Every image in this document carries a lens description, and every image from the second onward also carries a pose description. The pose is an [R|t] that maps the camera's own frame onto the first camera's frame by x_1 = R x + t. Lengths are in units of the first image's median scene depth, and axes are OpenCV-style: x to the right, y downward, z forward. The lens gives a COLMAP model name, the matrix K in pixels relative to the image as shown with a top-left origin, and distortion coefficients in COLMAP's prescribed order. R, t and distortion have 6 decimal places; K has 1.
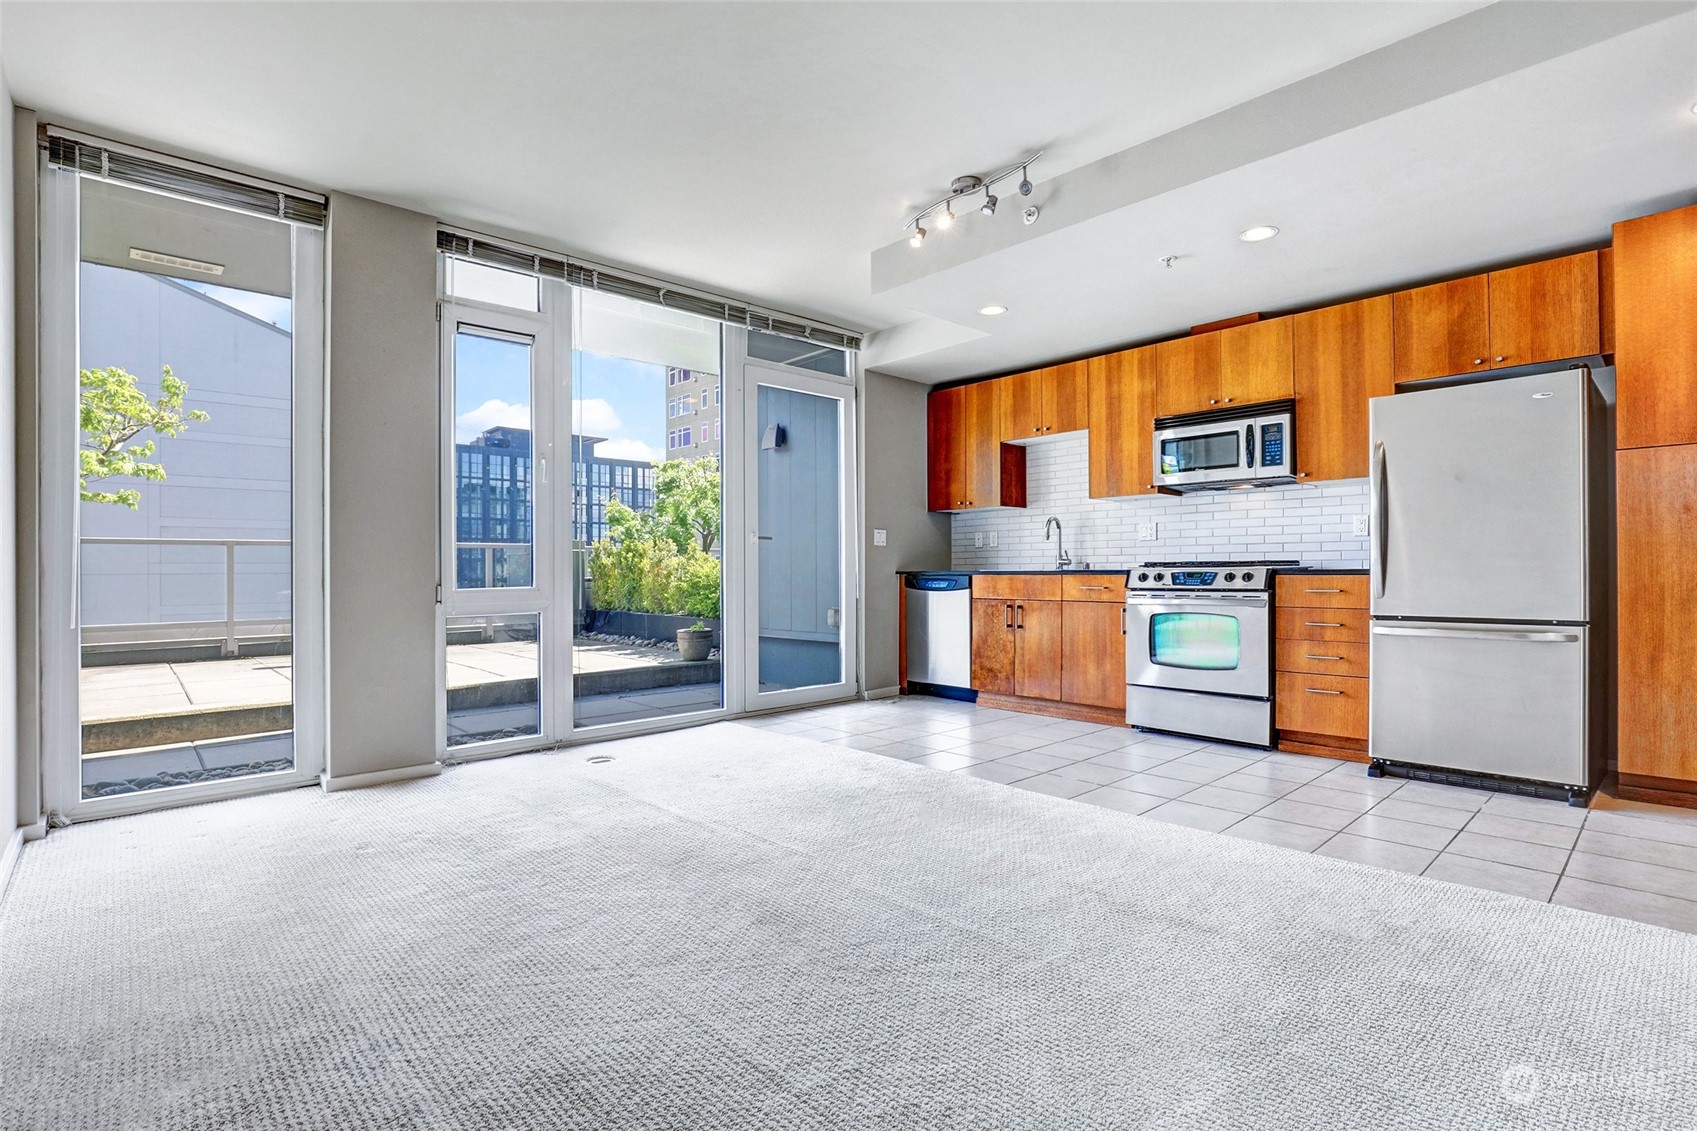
lens RADIAL K [[814.8, 0, 886.8], [0, 814.8, 567.3], [0, 0, 1]] dist [-0.033554, 0.000226]
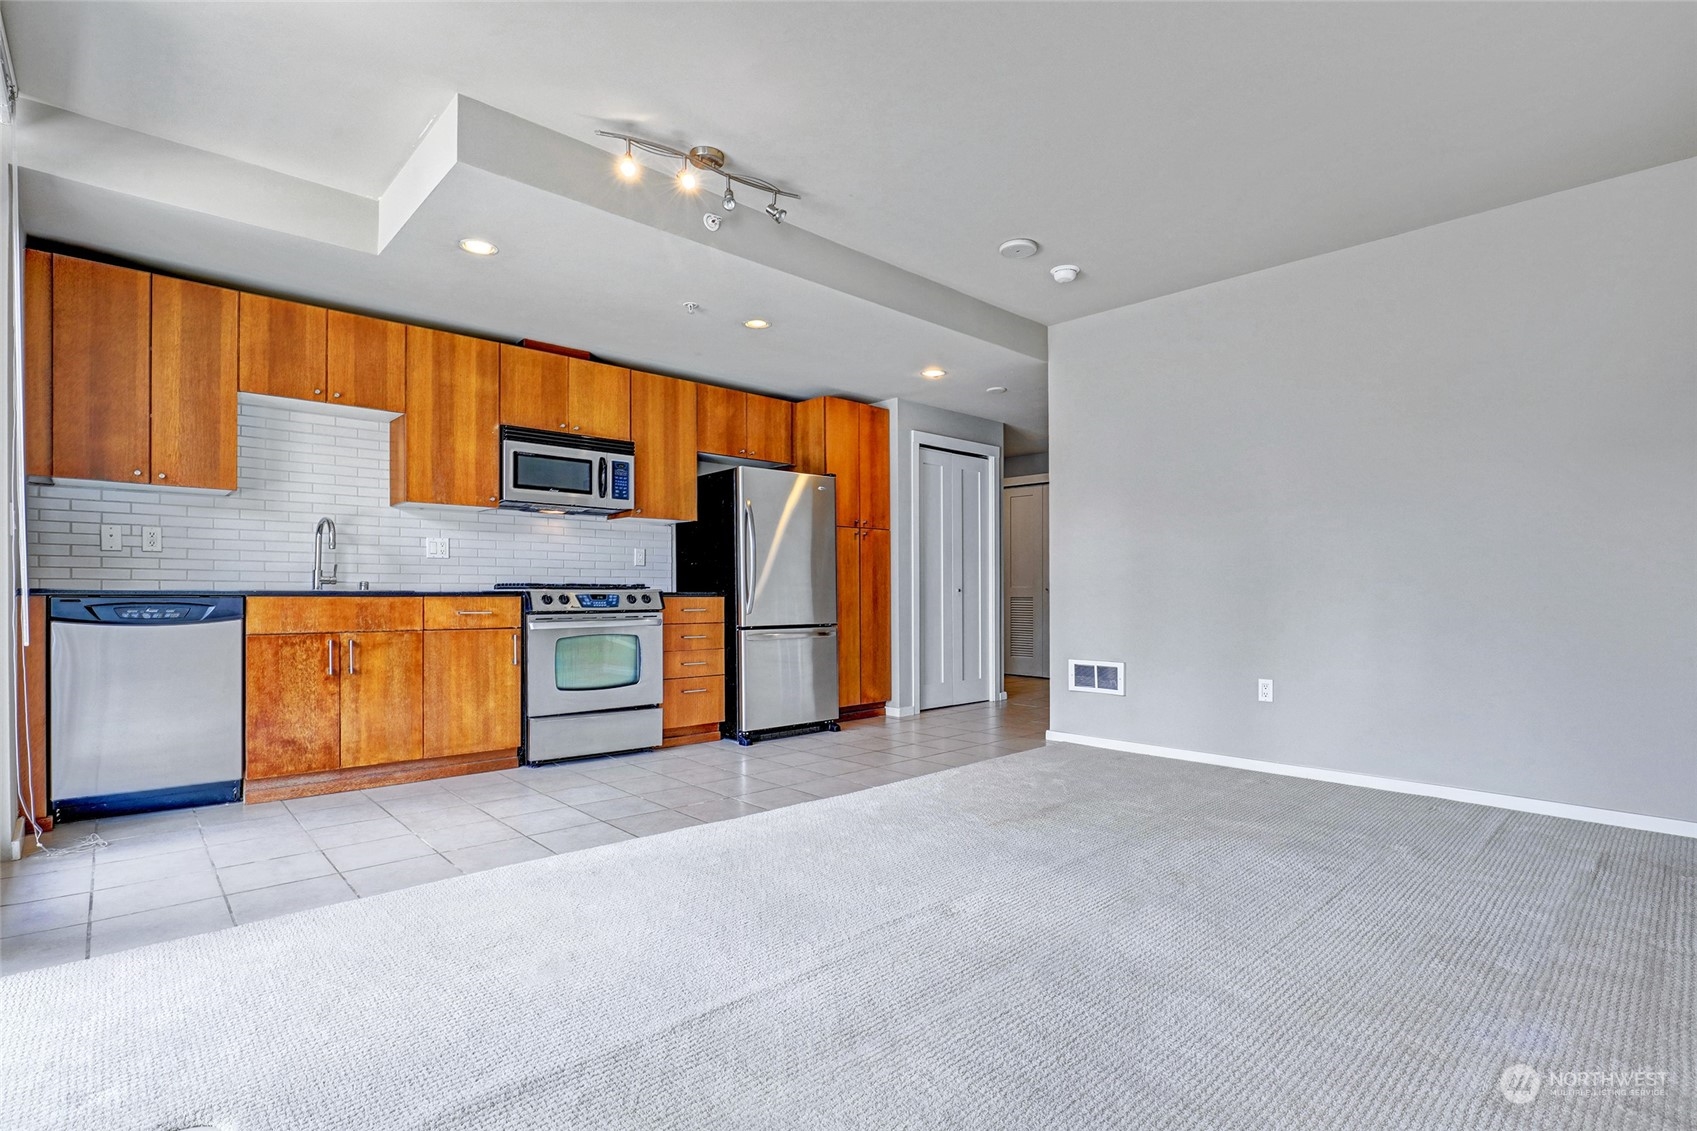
lens RADIAL K [[789.5, 0, 851.7], [0, 789.5, 582.8], [0, 0, 1]] dist [-0.013946, 0.000234]
pose [[0.040436, 0.018849, 0.999004, -0.581640], [-0.007263, 0.999801, -0.018570, 0.007384], [-0.999156, -0.006505, 0.040564, 0.623569]]
